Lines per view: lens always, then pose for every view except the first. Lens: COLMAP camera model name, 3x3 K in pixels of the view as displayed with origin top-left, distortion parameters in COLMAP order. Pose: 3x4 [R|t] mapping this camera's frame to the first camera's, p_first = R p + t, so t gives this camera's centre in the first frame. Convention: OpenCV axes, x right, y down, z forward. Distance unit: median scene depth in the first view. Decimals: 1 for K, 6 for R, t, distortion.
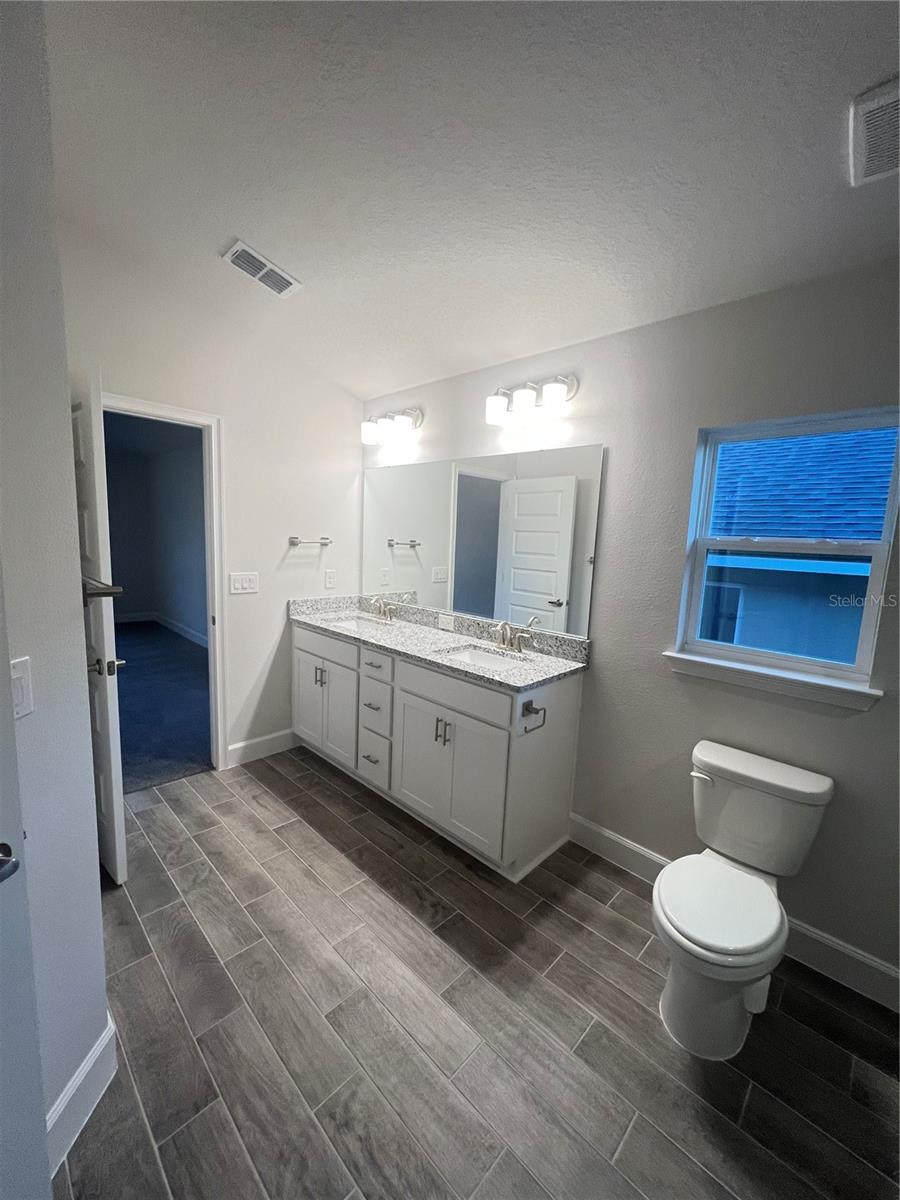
lens RADIAL K [[477.6, 0, 450.2], [0, 477.6, 597.5], [0, 0, 1]] dist [0.001265, -0.000102]
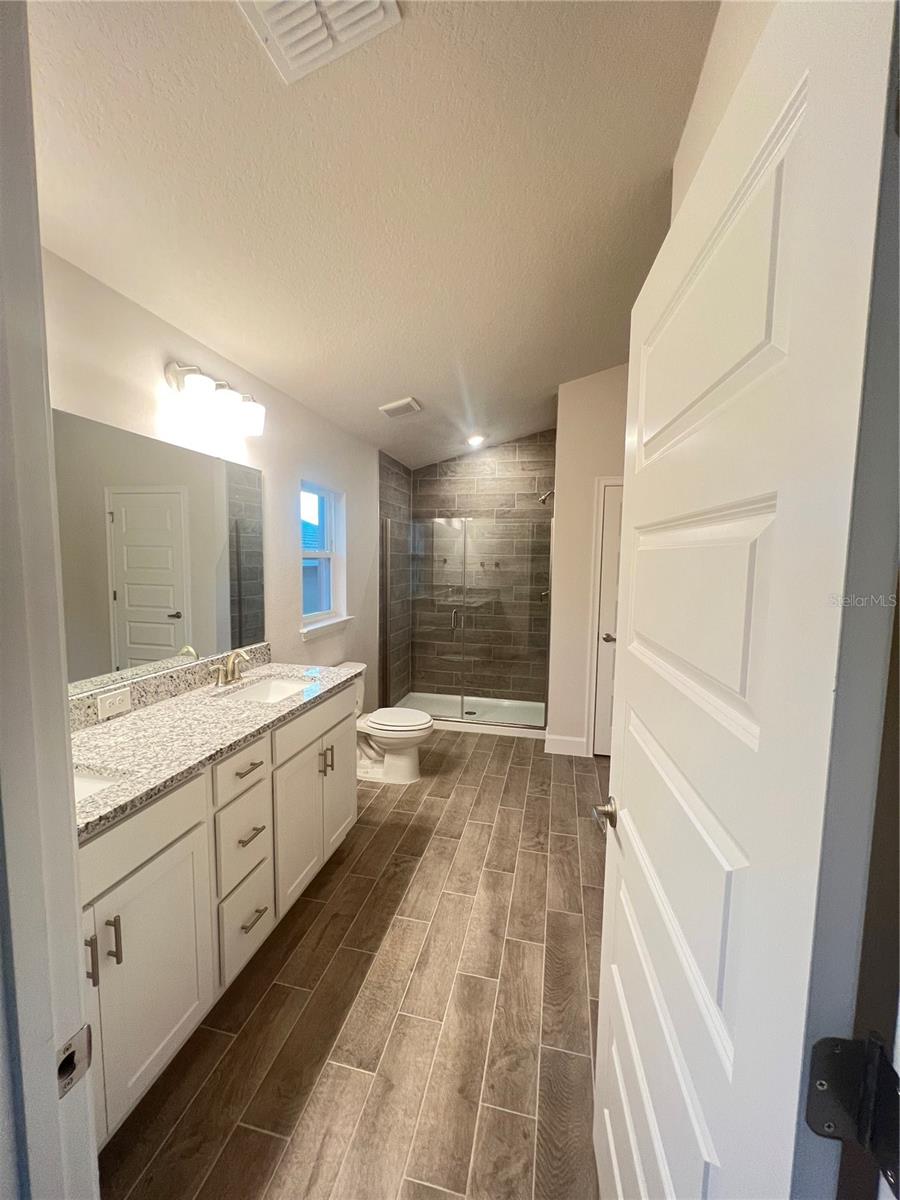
lens RADIAL K [[477.6, 0, 448.4], [0, 477.6, 600.1], [0, 0, 1]] dist [0.001265, -0.000102]
pose [[-0.511454, -0.123228, 0.850429, -0.948530], [0.075289, 0.979432, 0.187200, -0.201410], [-0.856006, 0.159772, -0.491657, 1.258978]]
